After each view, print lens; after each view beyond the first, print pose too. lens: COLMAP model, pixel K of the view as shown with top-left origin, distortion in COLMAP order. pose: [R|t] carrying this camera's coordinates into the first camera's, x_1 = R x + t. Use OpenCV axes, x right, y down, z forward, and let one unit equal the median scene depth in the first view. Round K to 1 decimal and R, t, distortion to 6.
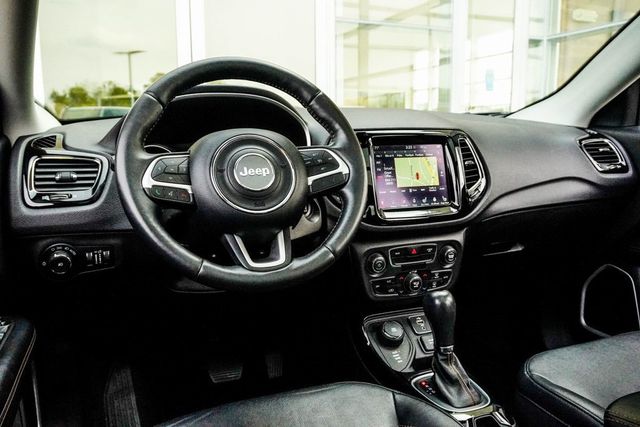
lens RADIAL K [[548.7, 0, 325.4], [0, 548.7, 212.5], [0, 0, 1]] dist [-0.004715, -0.016369]
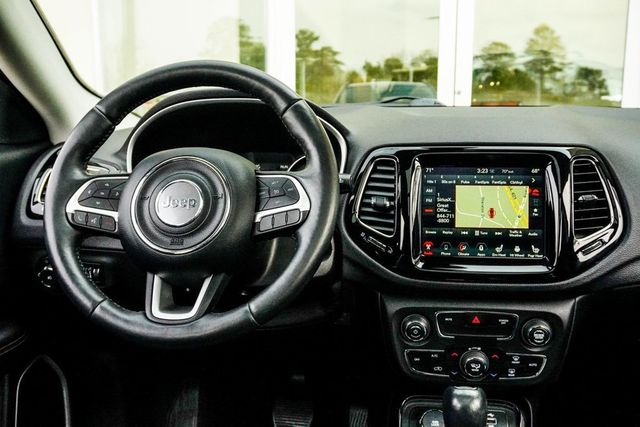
lens RADIAL K [[647.9, 0, 316.0], [0, 647.9, 216.5], [0, 0, 1]] dist [0.006334, 0.000000]
pose [[0.861390, 0.090286, -0.499855, 0.385311], [-0.079598, 0.995911, 0.042716, -0.079301], [0.501668, 0.002993, 0.865055, 0.183262]]
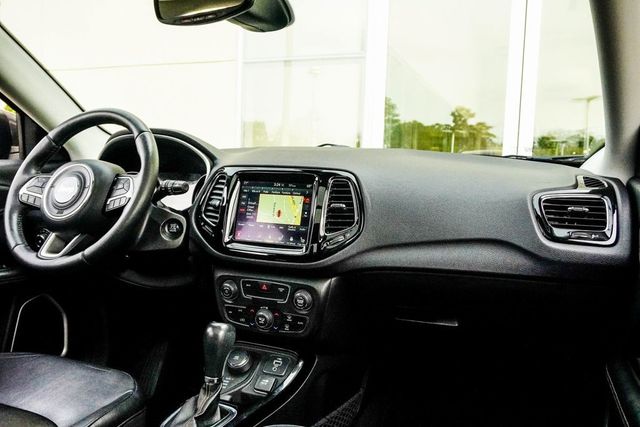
lens RADIAL K [[548.7, 0, 315.6], [0, 548.7, 213.3], [0, 0, 1]] dist [-0.004715, -0.016369]
pose [[0.691744, 0.092347, -0.716214, 0.931304], [-0.147652, 0.988924, -0.015099, -0.061587], [0.706887, 0.116195, 0.697718, 0.347605]]
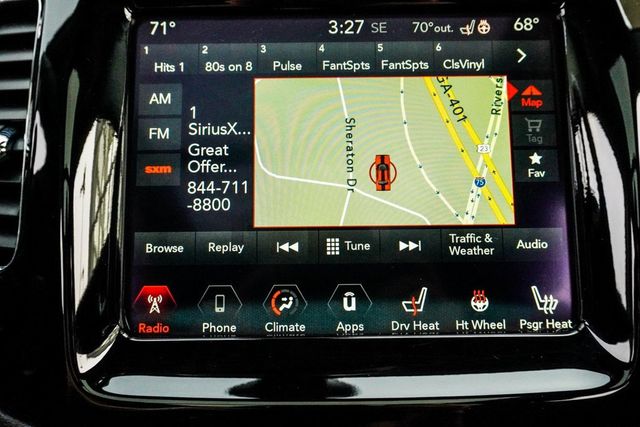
lens RADIAL K [[617.0, 0, 318.9], [0, 617.0, 209.8], [0, 0, 1]] dist [-0.007291, 0.000000]
pose [[0.920253, 0.031794, -0.390029, 0.231033], [-0.056539, 0.997039, -0.052126, -0.041179], [0.387217, 0.070020, 0.919326, 0.795362]]
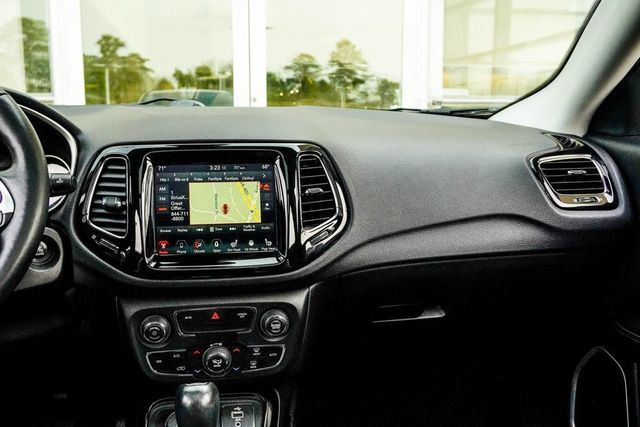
lens RADIAL K [[647.9, 0, 316.4], [0, 647.9, 217.2], [0, 0, 1]] dist [0.006334, 0.000000]
pose [[0.969014, 0.043864, -0.243080, 0.481284], [-0.041761, 0.999032, 0.013801, -0.072252], [0.243450, -0.003223, 0.969908, 0.226555]]
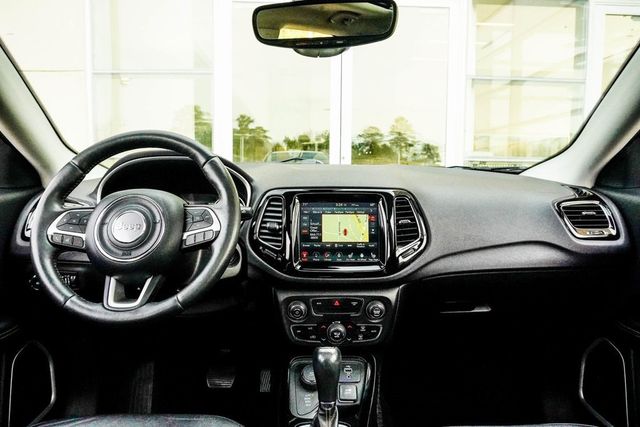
lens RADIAL K [[446.6, 0, 318.6], [0, 446.6, 214.7], [0, 0, 1]] dist [-0.045691, 0.018954]
pose [[0.926604, 0.053000, -0.372284, 0.438207], [-0.069335, 0.997123, -0.030618, -0.070287], [0.369590, 0.054183, 0.927614, 0.181382]]
